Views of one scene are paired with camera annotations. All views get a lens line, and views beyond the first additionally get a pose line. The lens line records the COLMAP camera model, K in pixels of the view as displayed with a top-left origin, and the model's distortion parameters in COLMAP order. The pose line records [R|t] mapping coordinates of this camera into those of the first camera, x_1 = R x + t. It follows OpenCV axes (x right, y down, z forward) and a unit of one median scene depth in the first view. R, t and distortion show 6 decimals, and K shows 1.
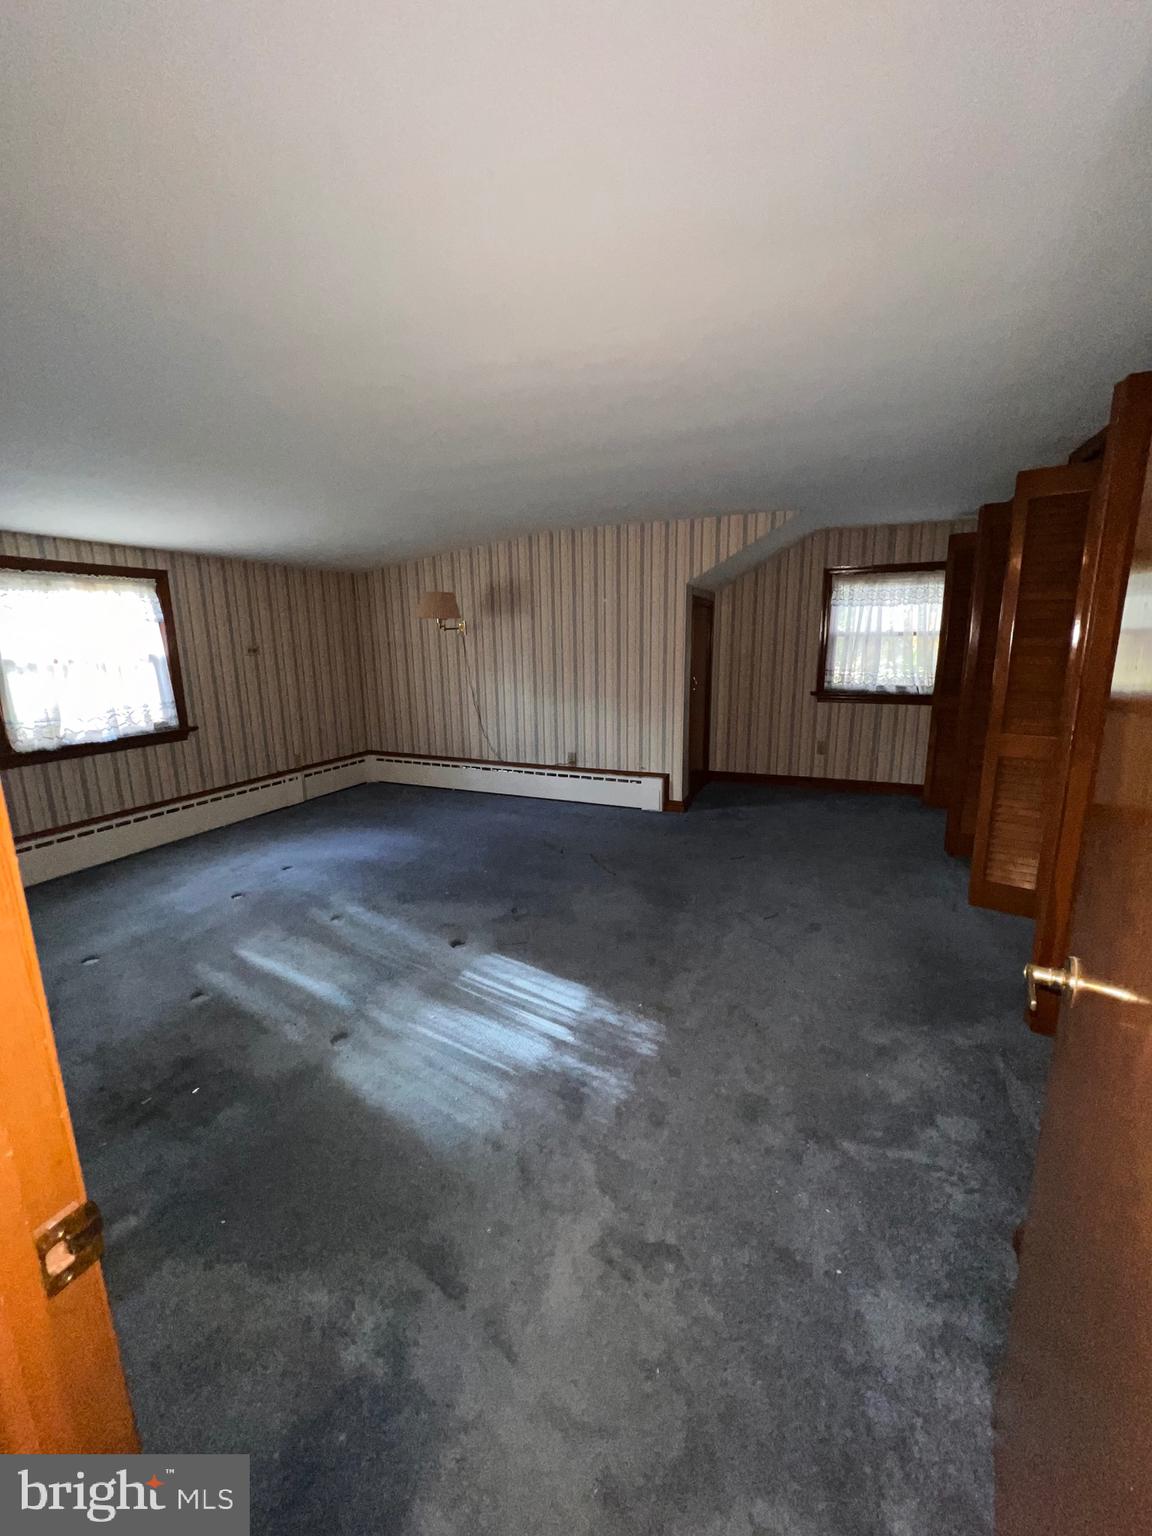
lens RADIAL K [[614.4, 0, 580.7], [0, 614.4, 763.9], [0, 0, 1]] dist [-0.000490, 0.000318]
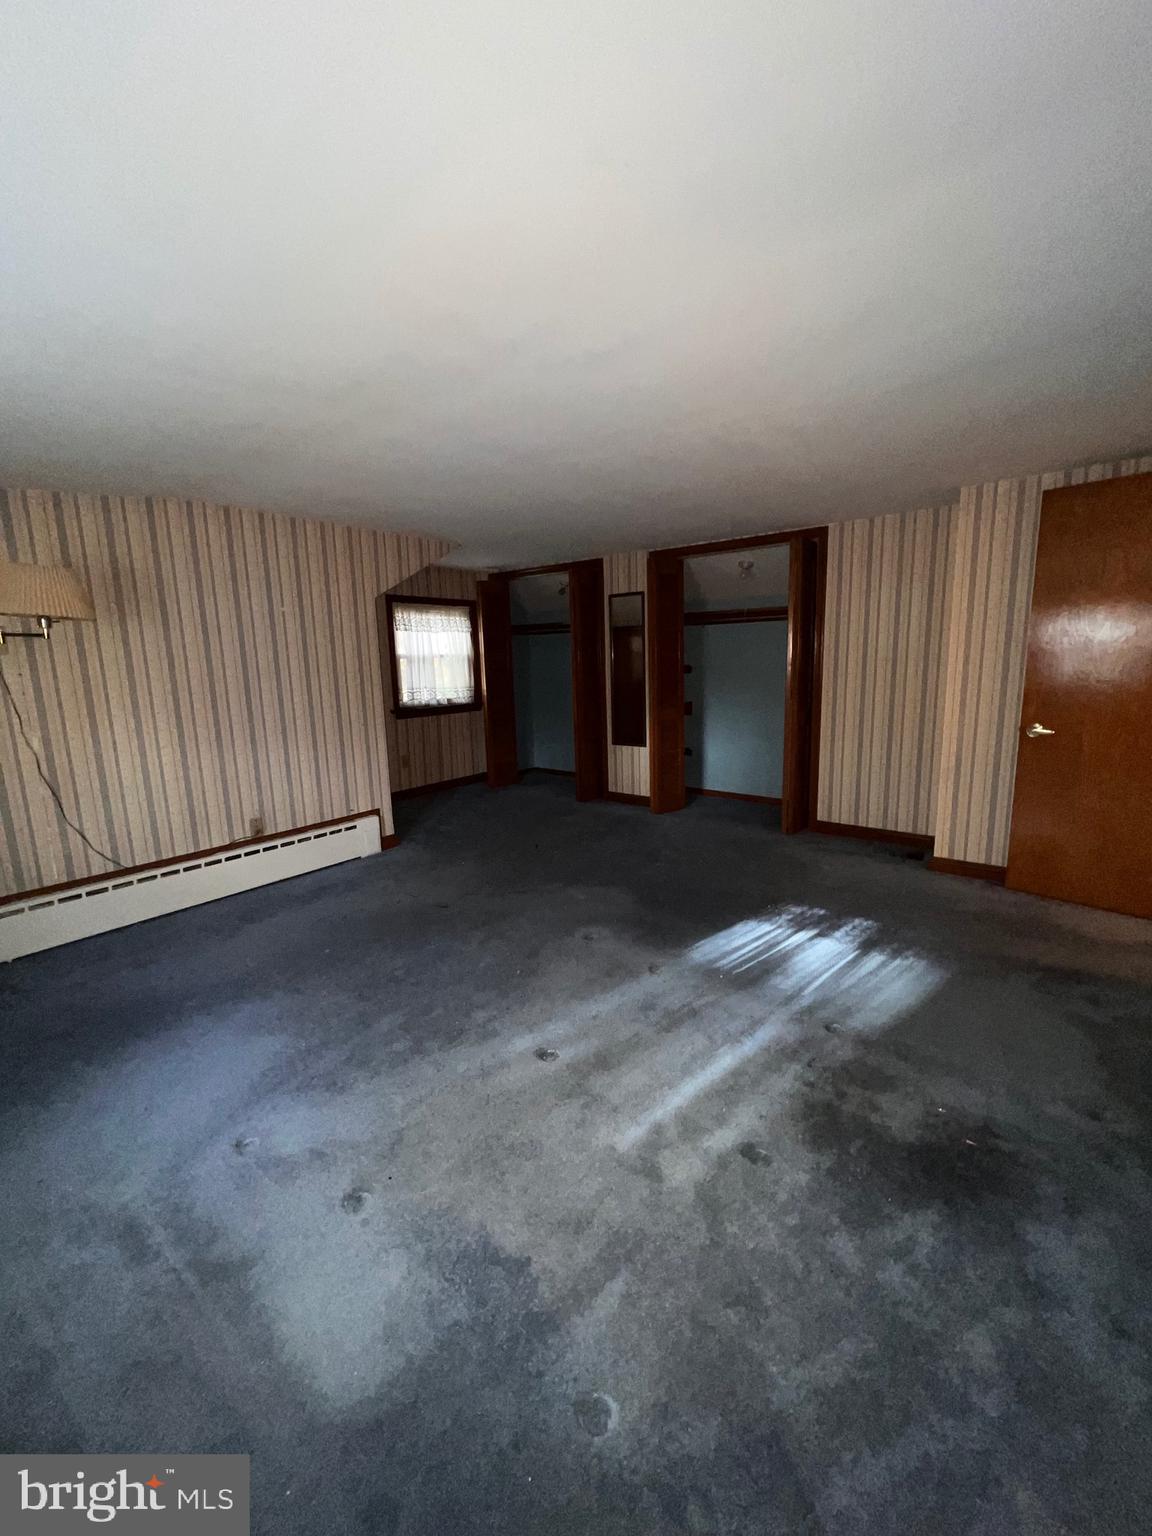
lens RADIAL K [[614.4, 0, 580.7], [0, 614.4, 763.9], [0, 0, 1]] dist [-0.000490, 0.000318]
pose [[0.257522, -0.160250, 0.952892, -0.616397], [0.213320, 0.971249, 0.105687, -0.077715], [-0.942432, 0.176054, 0.284302, 0.451458]]
